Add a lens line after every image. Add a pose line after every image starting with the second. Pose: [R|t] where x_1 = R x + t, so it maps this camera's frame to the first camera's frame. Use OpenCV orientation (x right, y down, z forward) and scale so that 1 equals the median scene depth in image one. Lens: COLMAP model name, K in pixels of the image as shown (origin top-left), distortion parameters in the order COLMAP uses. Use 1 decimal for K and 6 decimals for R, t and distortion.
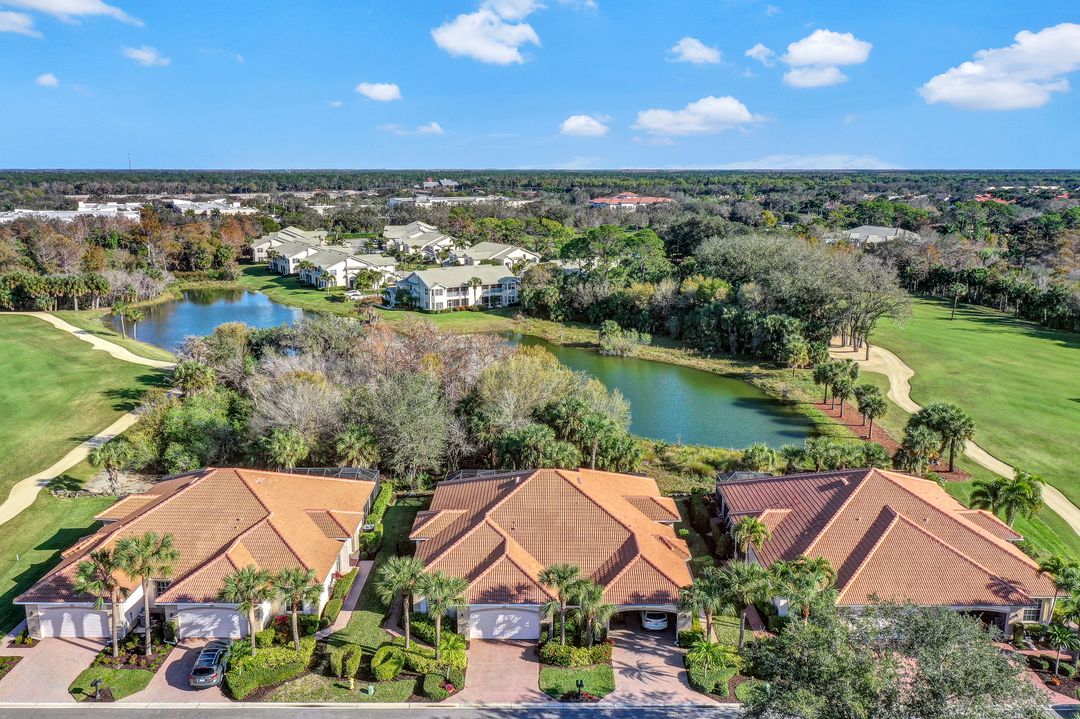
lens RADIAL K [[869.4, 0, 555.5], [0, 869.4, 359.3], [0, 0, 1]] dist [0.005213, 0.006672]
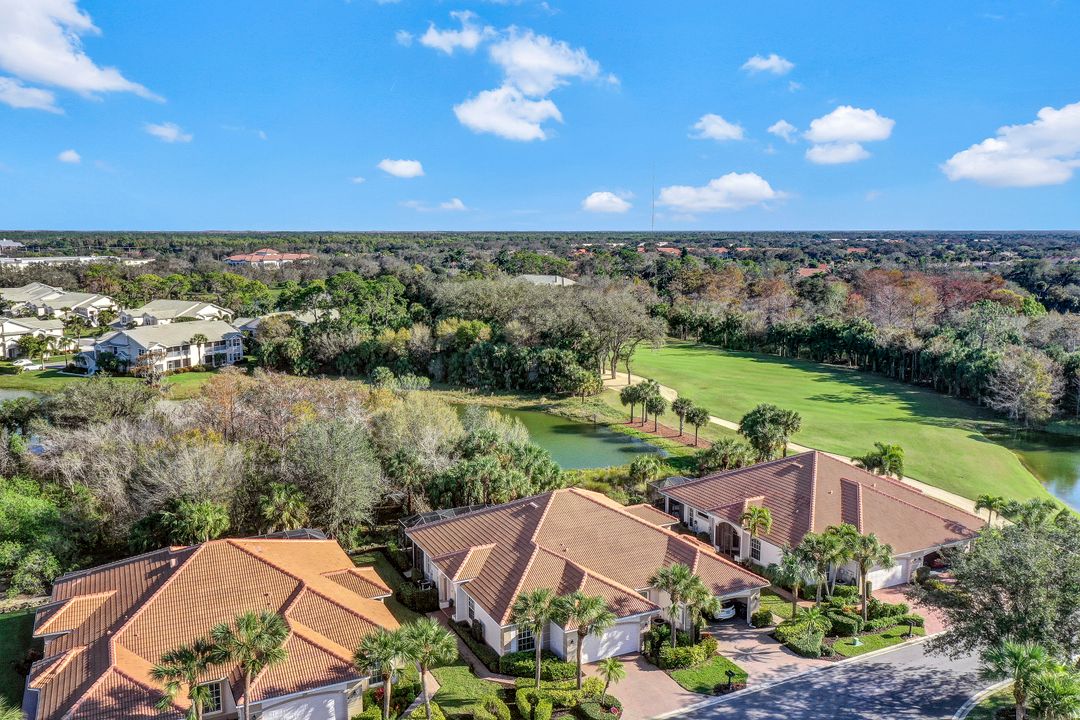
lens RADIAL K [[869.4, 0, 555.5], [0, 869.4, 359.8], [0, 0, 1]] dist [0.005213, 0.006672]
pose [[0.890968, -0.066264, 0.449204, -0.177434], [0.097288, 0.994178, -0.046309, 0.009714], [-0.443520, 0.084962, 0.892228, 0.043184]]
